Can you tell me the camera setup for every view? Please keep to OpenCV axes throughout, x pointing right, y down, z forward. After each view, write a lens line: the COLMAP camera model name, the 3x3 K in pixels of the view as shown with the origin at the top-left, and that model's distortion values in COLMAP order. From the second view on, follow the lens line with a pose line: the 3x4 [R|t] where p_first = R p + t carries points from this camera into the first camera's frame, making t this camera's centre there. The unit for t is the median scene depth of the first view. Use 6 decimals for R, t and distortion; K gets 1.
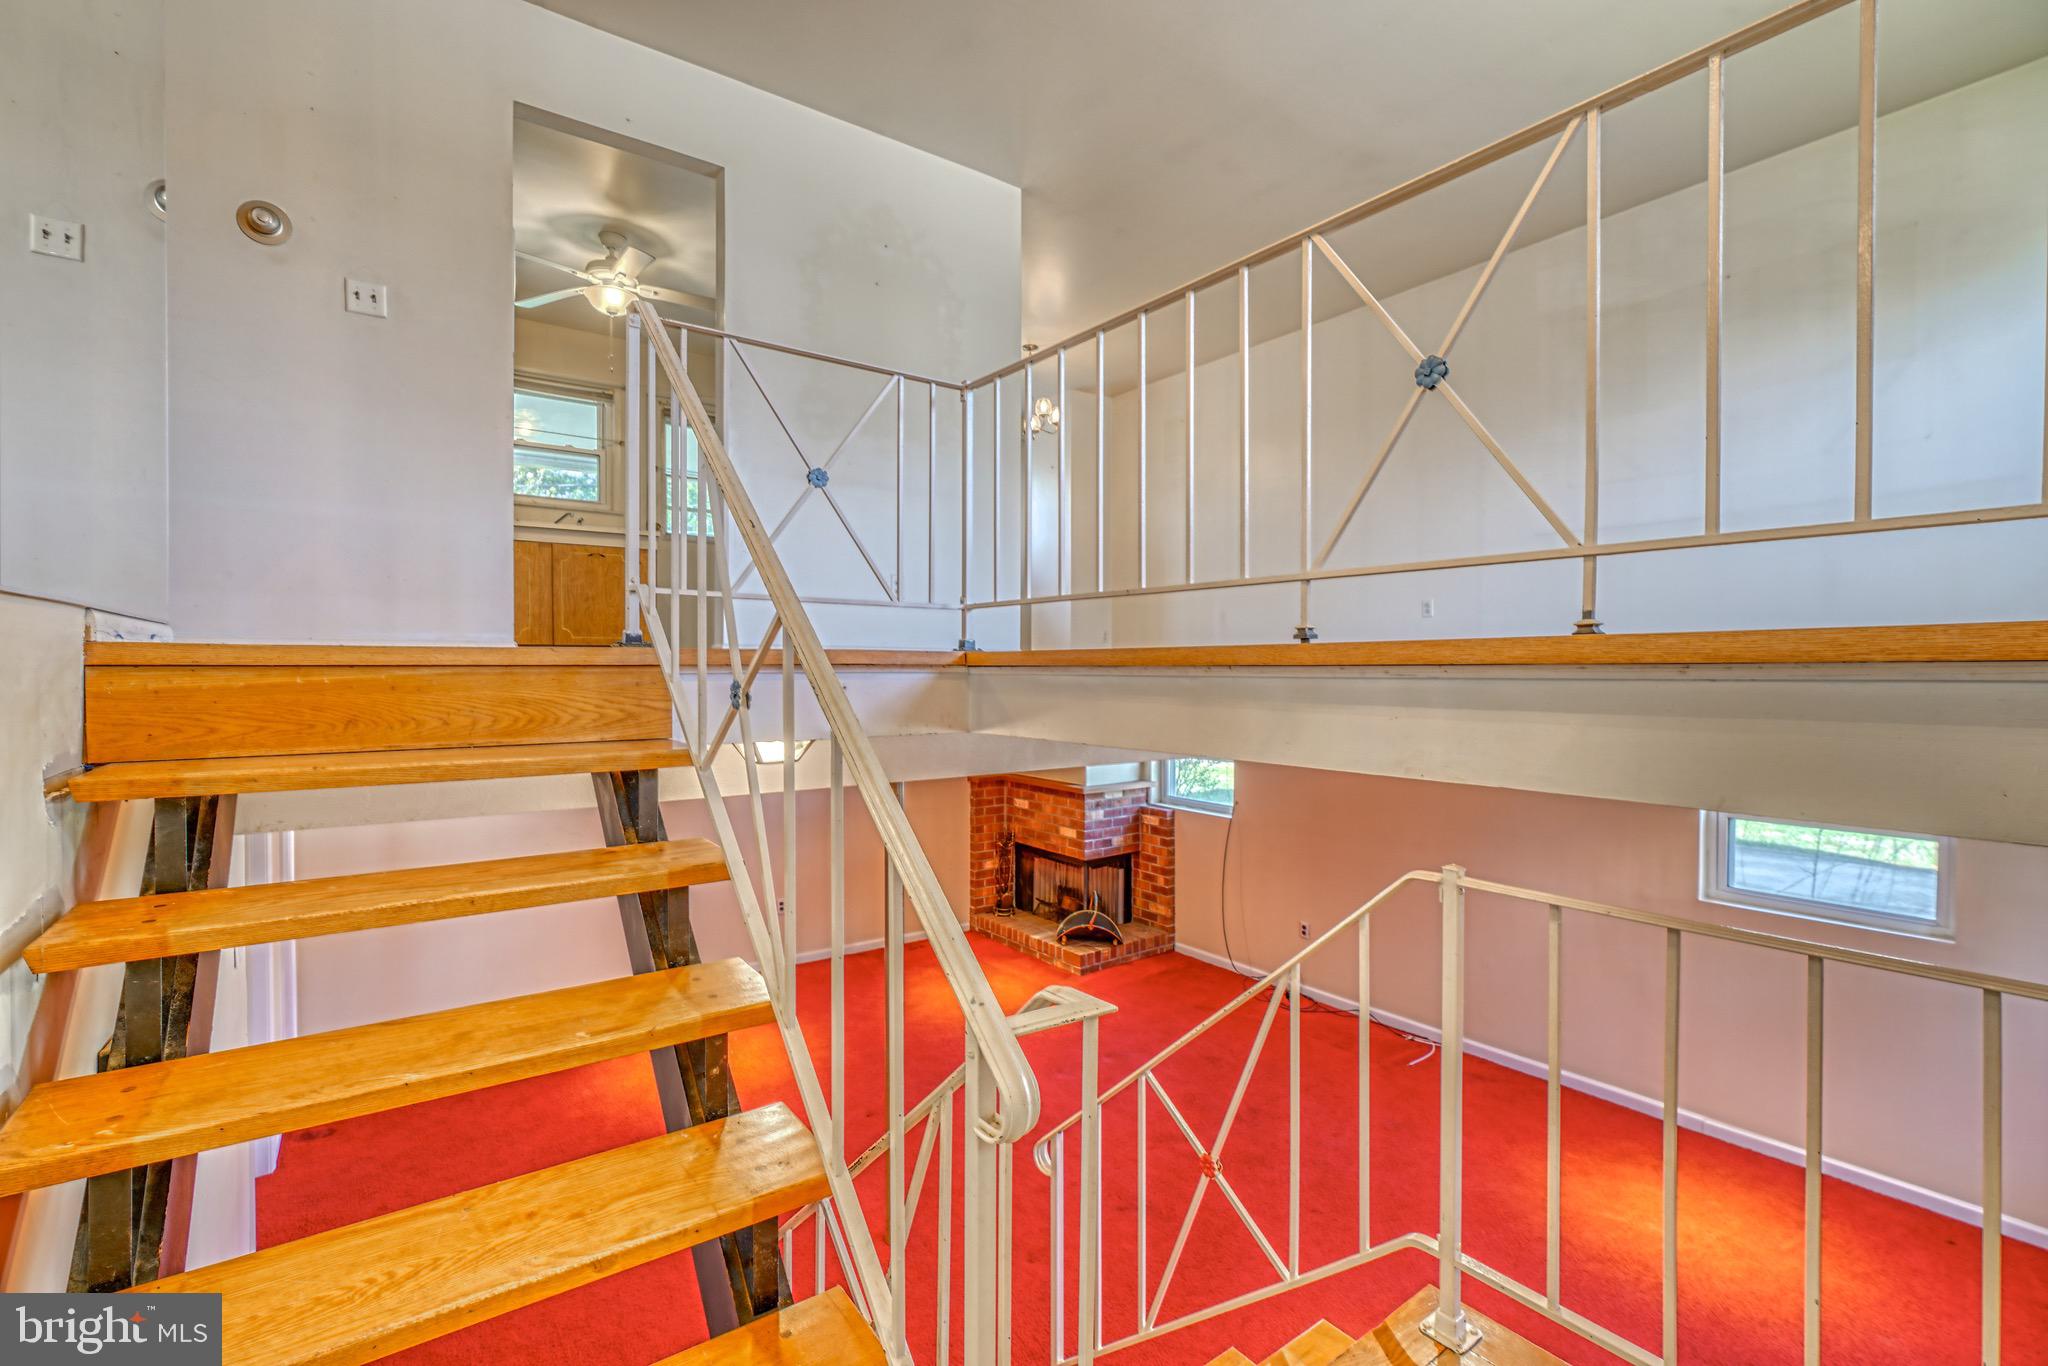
lens RADIAL K [[913.1, 0, 1017.0], [0, 913.1, 676.3], [0, 0, 1]] dist [-0.009501, 0.002756]
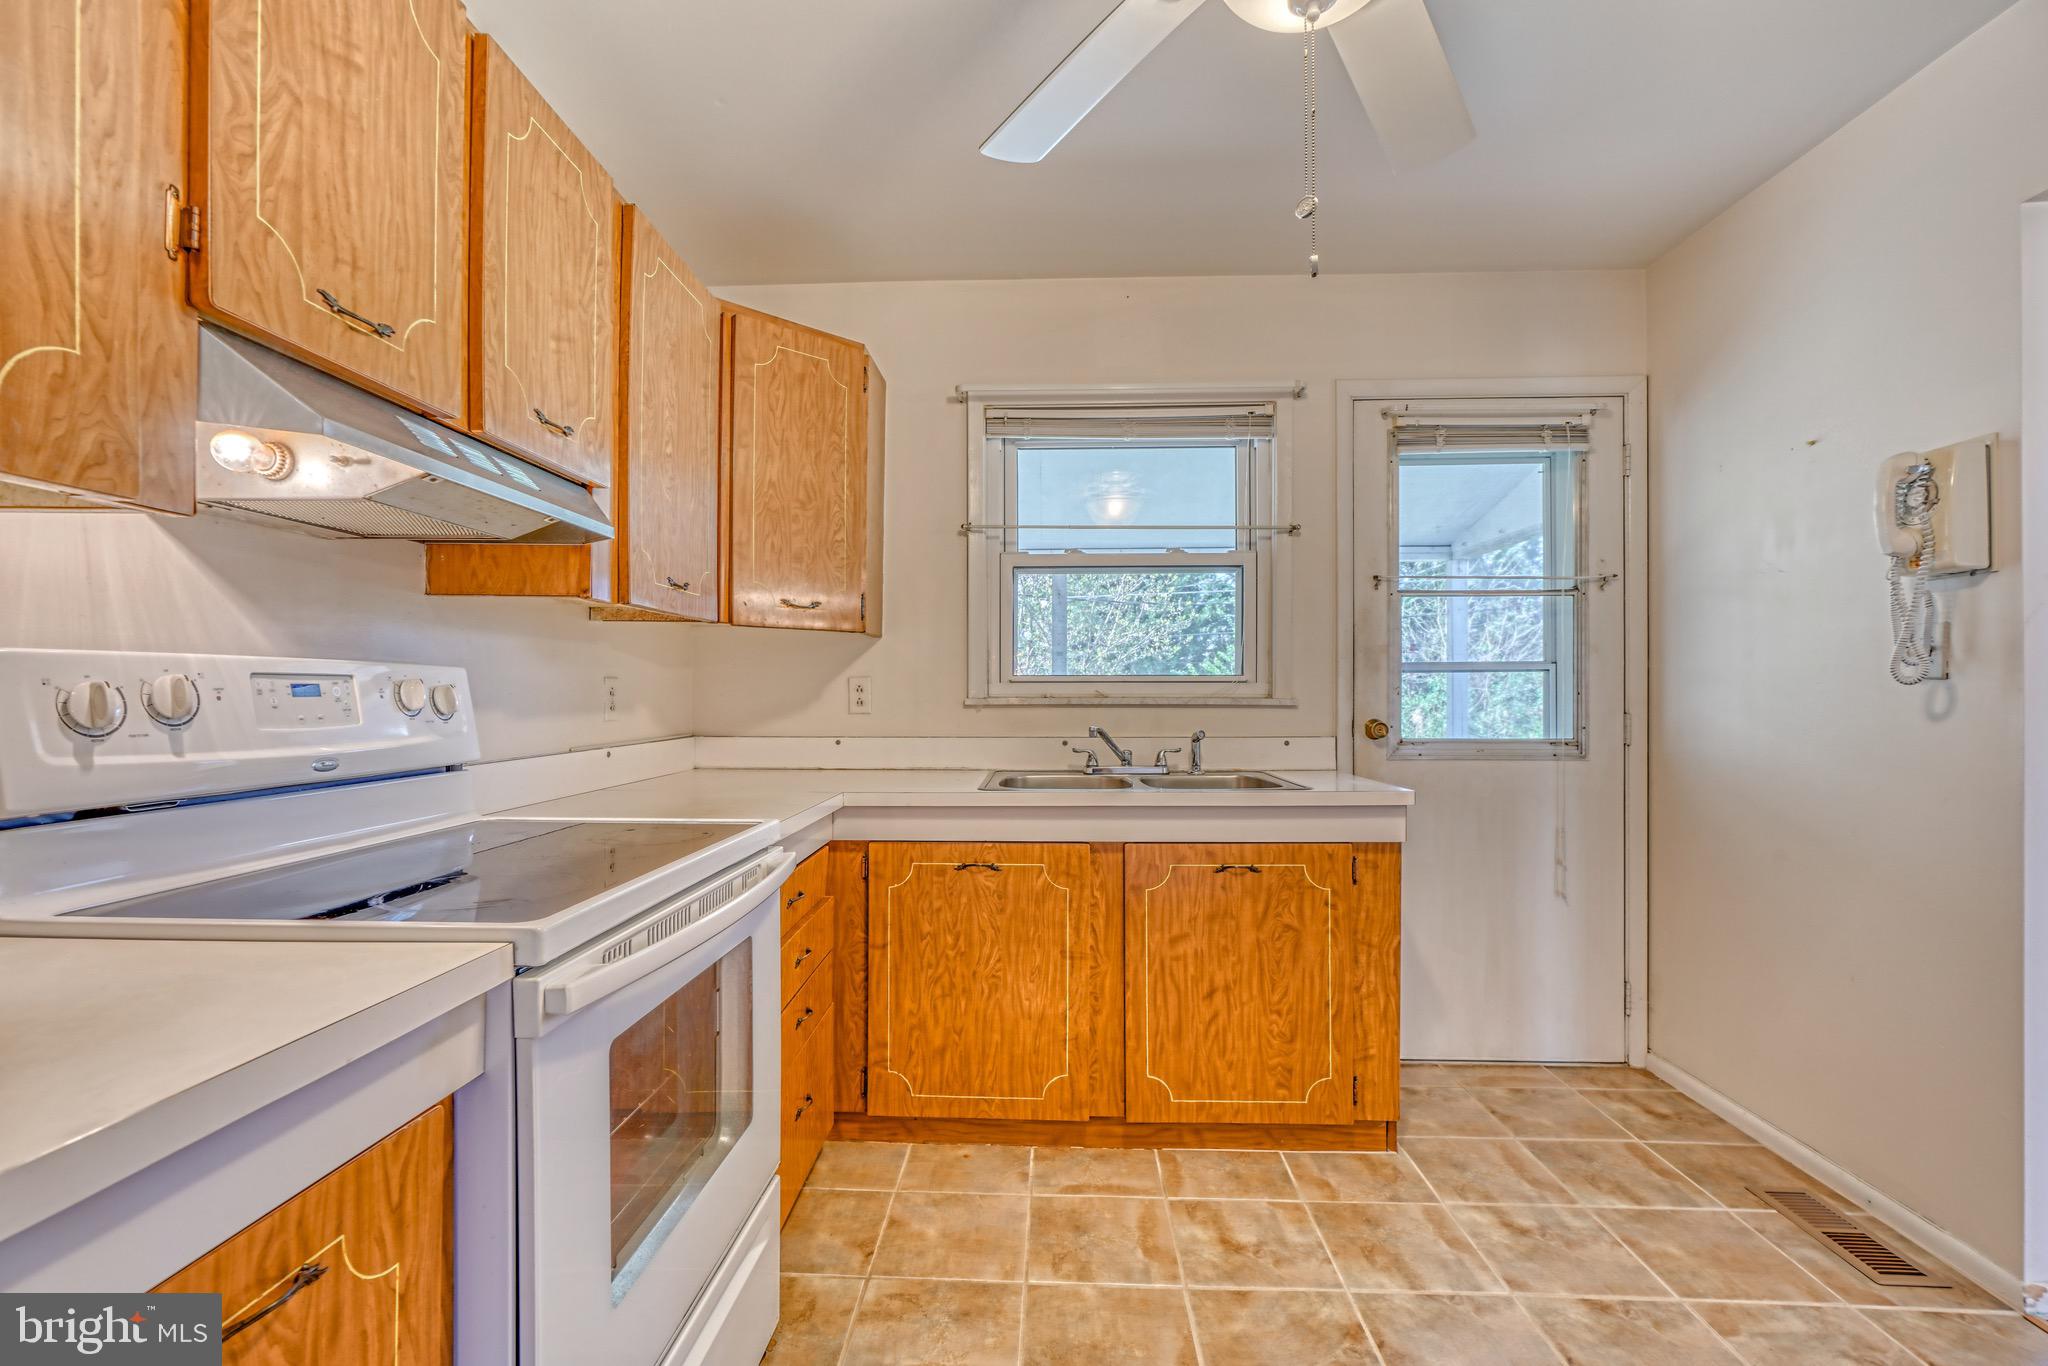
lens RADIAL K [[913.1, 0, 1016.9], [0, 913.1, 695.3], [0, 0, 1]] dist [-0.009501, 0.002756]
pose [[0.790031, 0.000501, -0.613067, -0.310355], [-0.003385, 0.999988, -0.003545, -0.198405], [0.613058, 0.004876, 0.790023, 0.664749]]
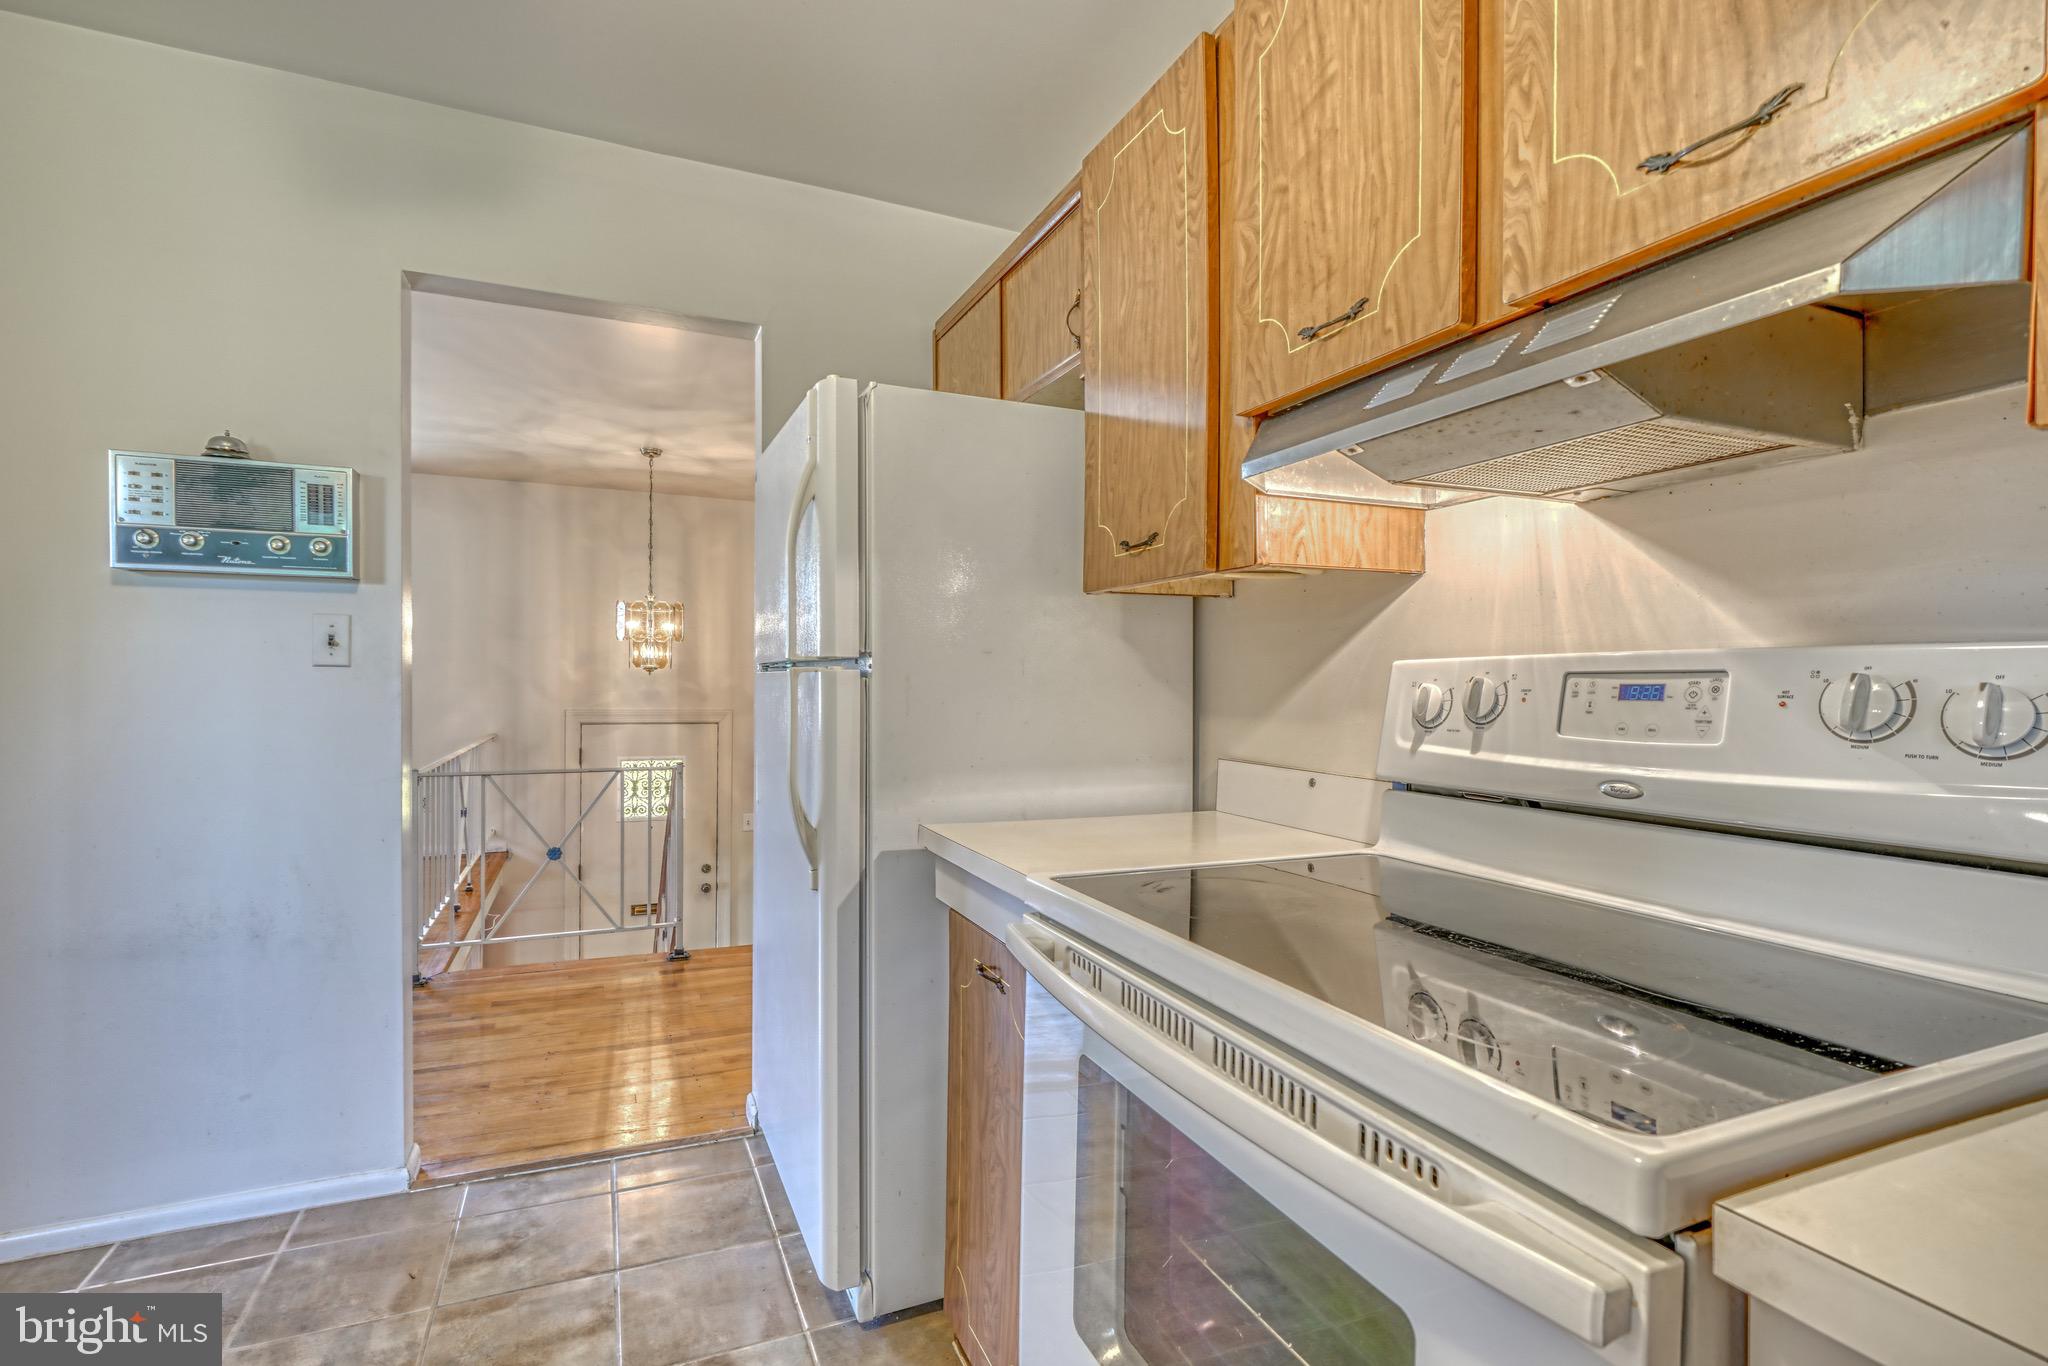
lens RADIAL K [[913.1, 0, 1029.1], [0, 913.1, 693.4], [0, 0, 1]] dist [-0.009501, 0.002756]
pose [[-0.982231, -0.012163, 0.187280, -0.487319], [-0.009177, 0.999817, 0.016799, -0.201295], [-0.187450, 0.014782, -0.982163, 0.902568]]
